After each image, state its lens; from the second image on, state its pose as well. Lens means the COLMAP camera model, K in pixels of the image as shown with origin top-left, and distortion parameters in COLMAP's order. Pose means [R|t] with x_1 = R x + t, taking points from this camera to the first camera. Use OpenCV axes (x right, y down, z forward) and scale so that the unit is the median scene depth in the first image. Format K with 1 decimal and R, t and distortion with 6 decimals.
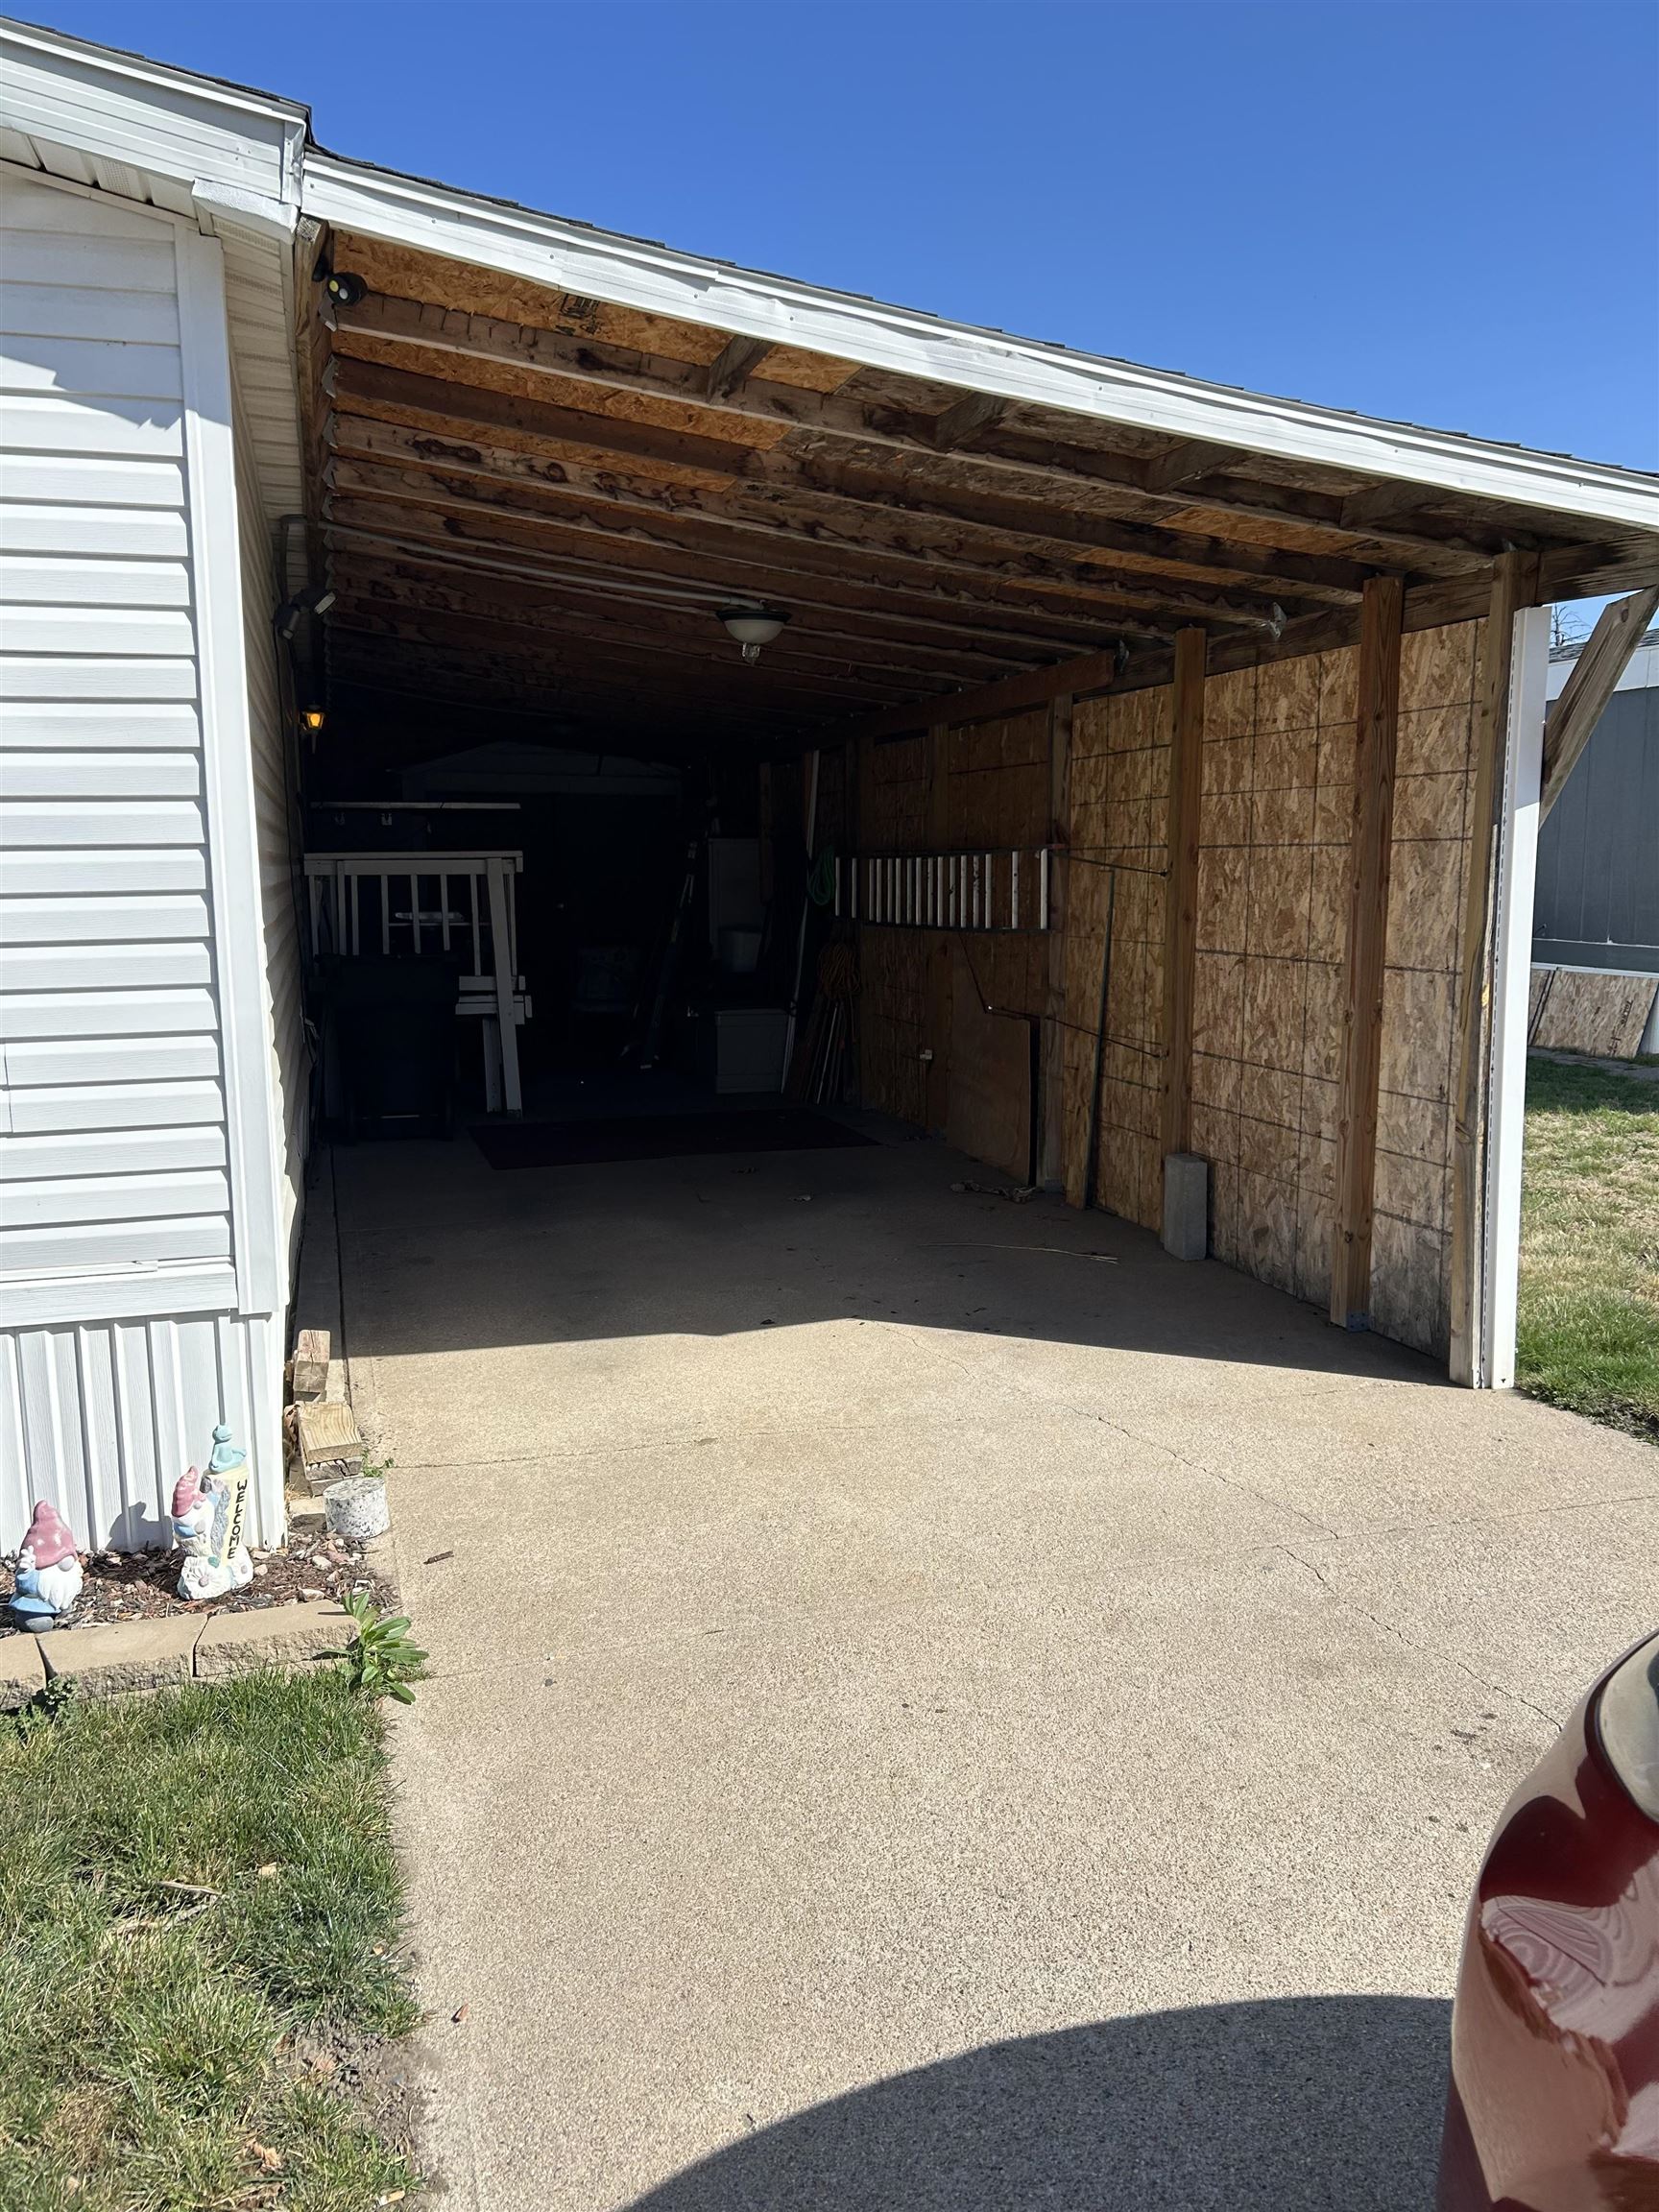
lens RADIAL K [[1673.9, 0, 828.2], [0, 1673.9, 1095.4], [0, 0, 1]] dist [0.039559, -0.047581]
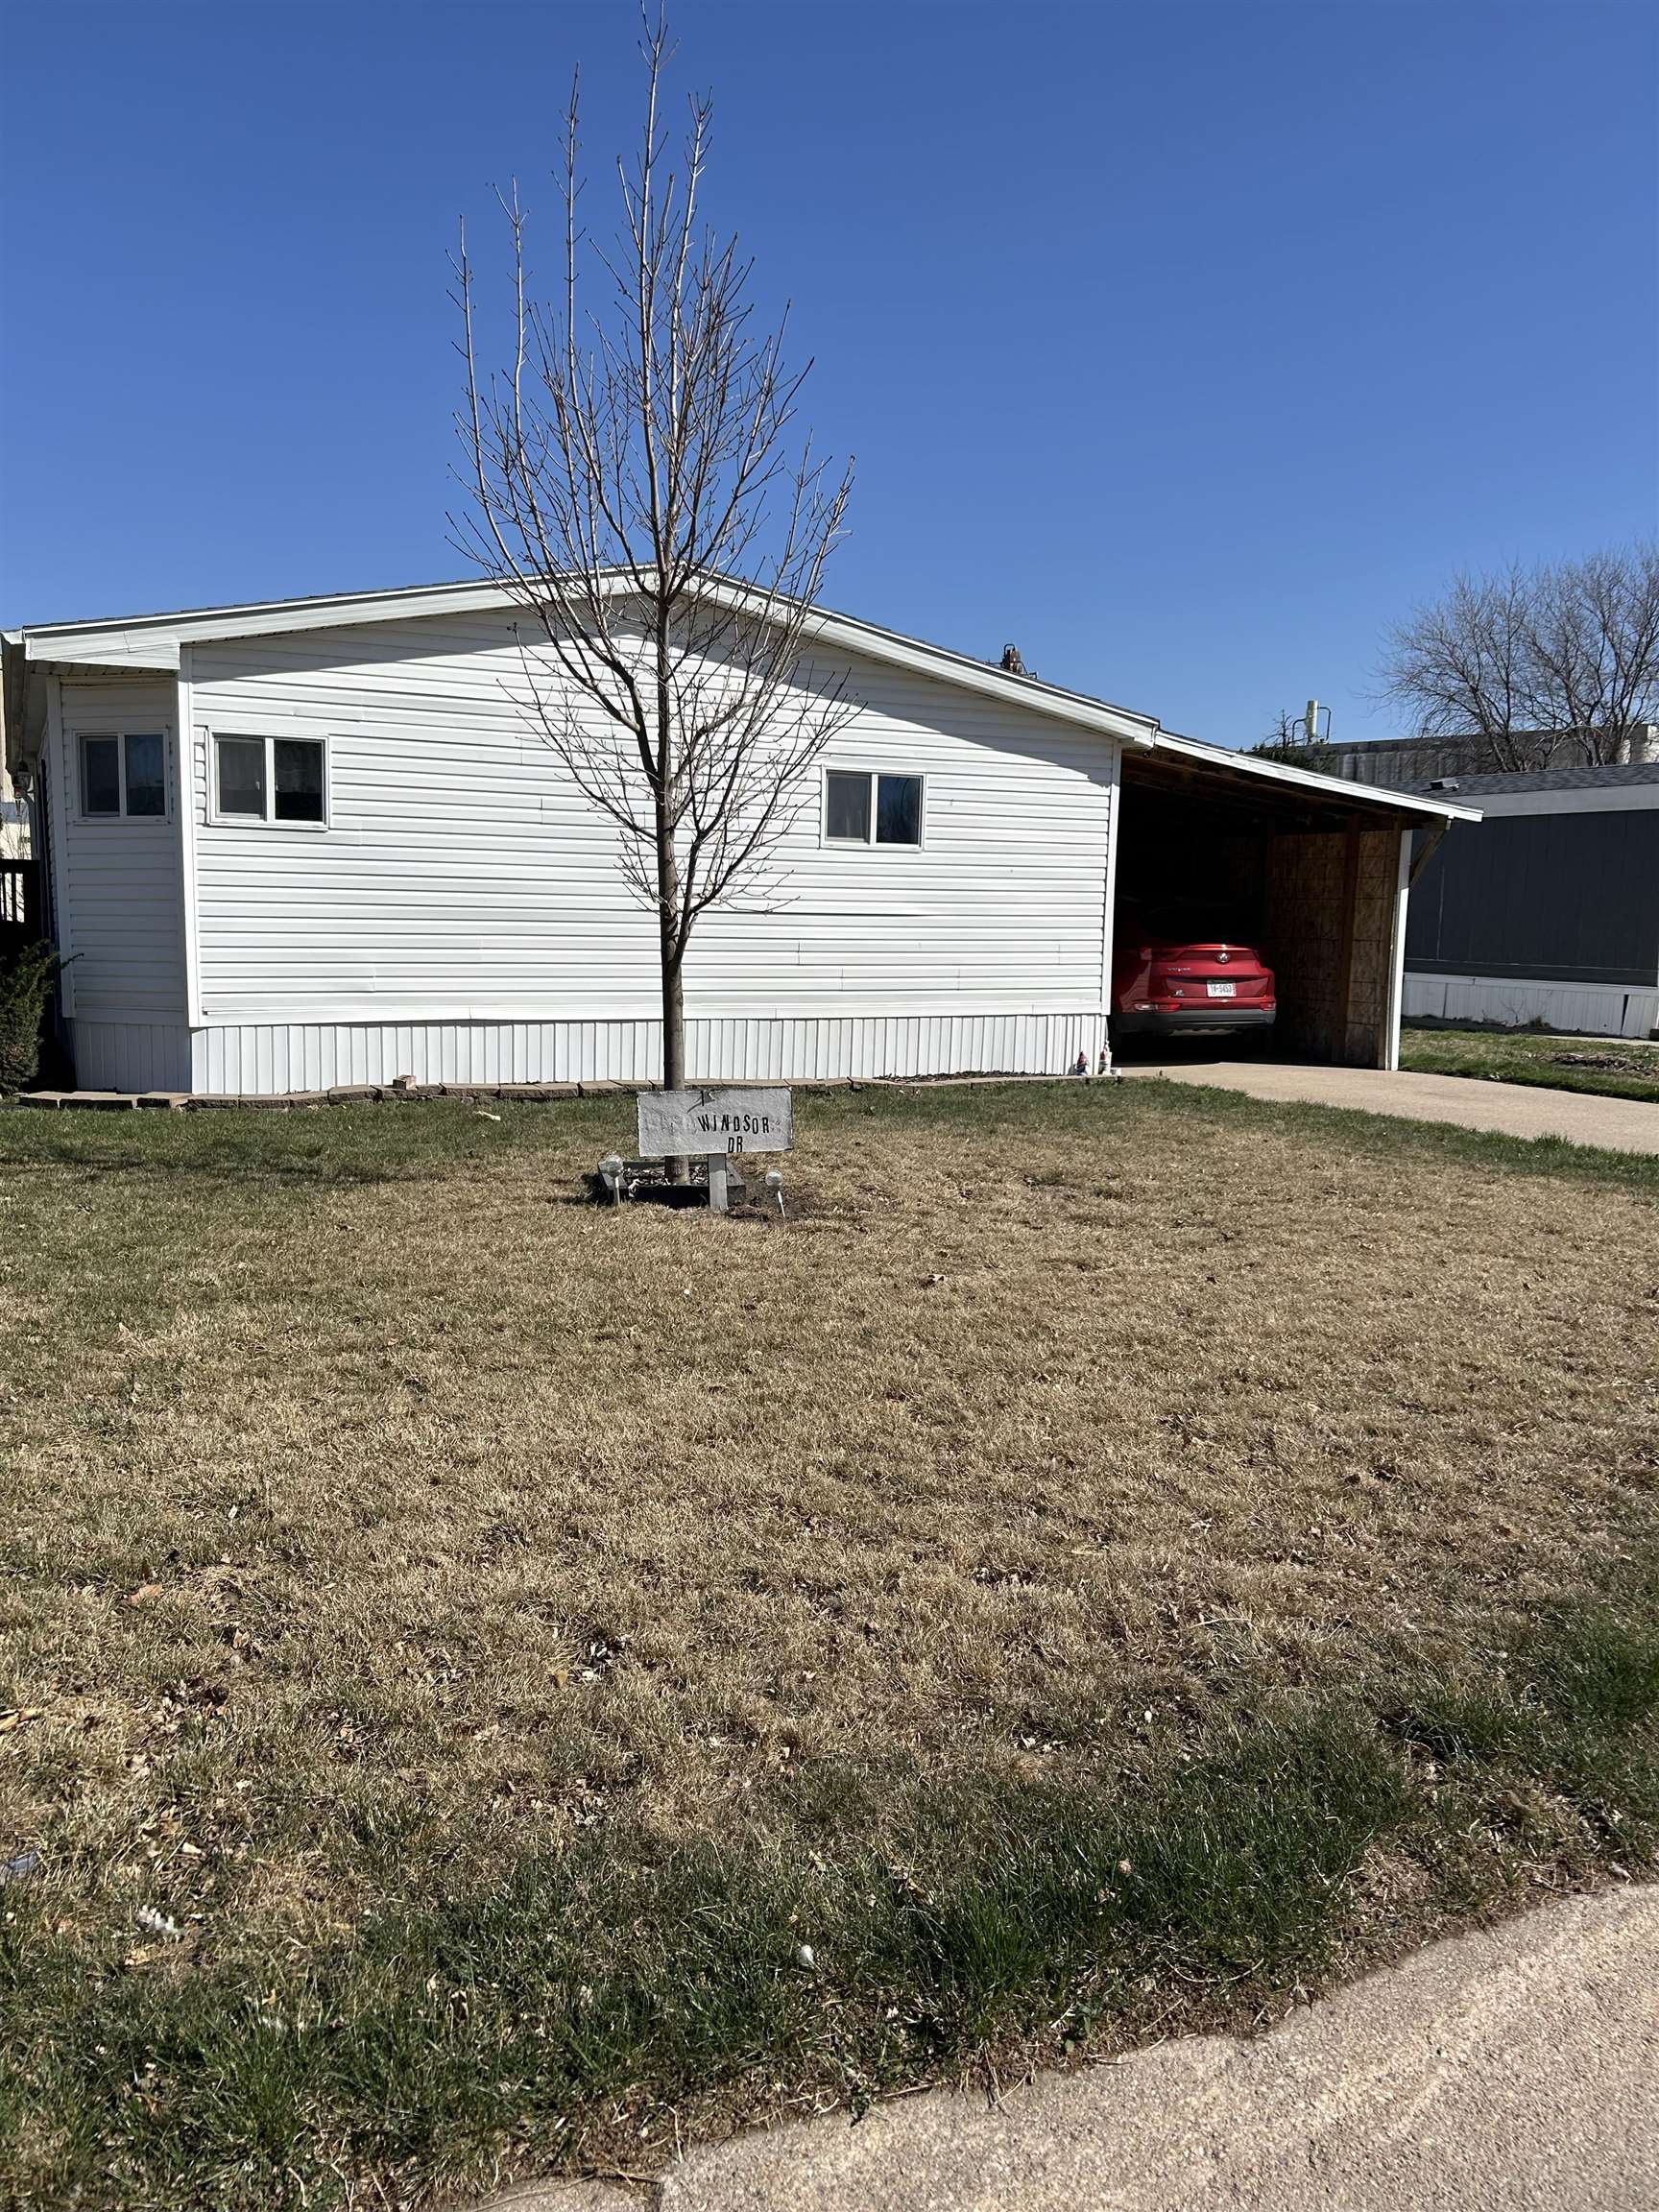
lens RADIAL K [[1673.9, 0, 828.2], [0, 1673.9, 1095.4], [0, 0, 1]] dist [0.039559, -0.047581]
pose [[0.986278, 0.010227, 0.164778, -0.797014], [-0.006165, 0.999665, -0.025143, 0.207458], [-0.164980, 0.023782, 0.986010, -1.322766]]
